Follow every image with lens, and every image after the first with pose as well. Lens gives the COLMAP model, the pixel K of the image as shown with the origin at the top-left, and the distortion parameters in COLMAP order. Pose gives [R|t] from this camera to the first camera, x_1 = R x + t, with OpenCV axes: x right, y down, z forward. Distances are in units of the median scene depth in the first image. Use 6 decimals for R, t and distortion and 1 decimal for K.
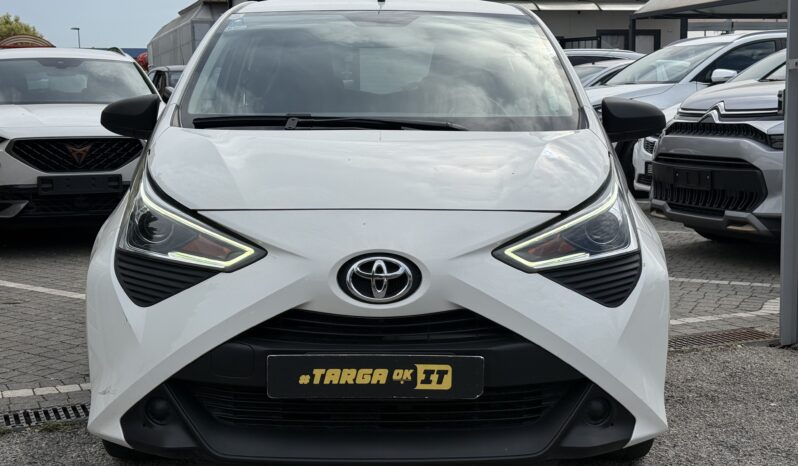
lens RADIAL K [[1125.4, 0, 399.0], [0, 1125.4, 233.0], [0, 0, 1]] dist [0.121183, -0.007497]
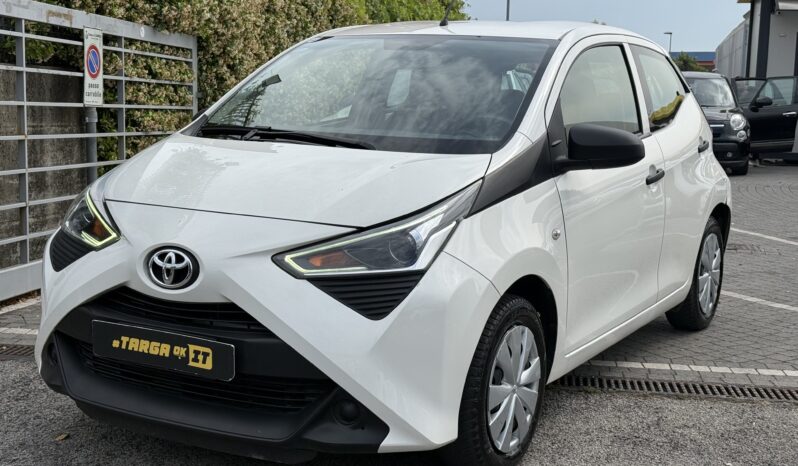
lens RADIAL K [[1125.4, 0, 399.0], [0, 1125.4, 233.0], [0, 0, 1]] dist [0.121183, -0.007497]
pose [[0.865488, 0.094129, -0.492006, 0.769243], [-0.095166, 0.995196, 0.022991, -0.045954], [0.491807, 0.026924, 0.870288, 0.081921]]
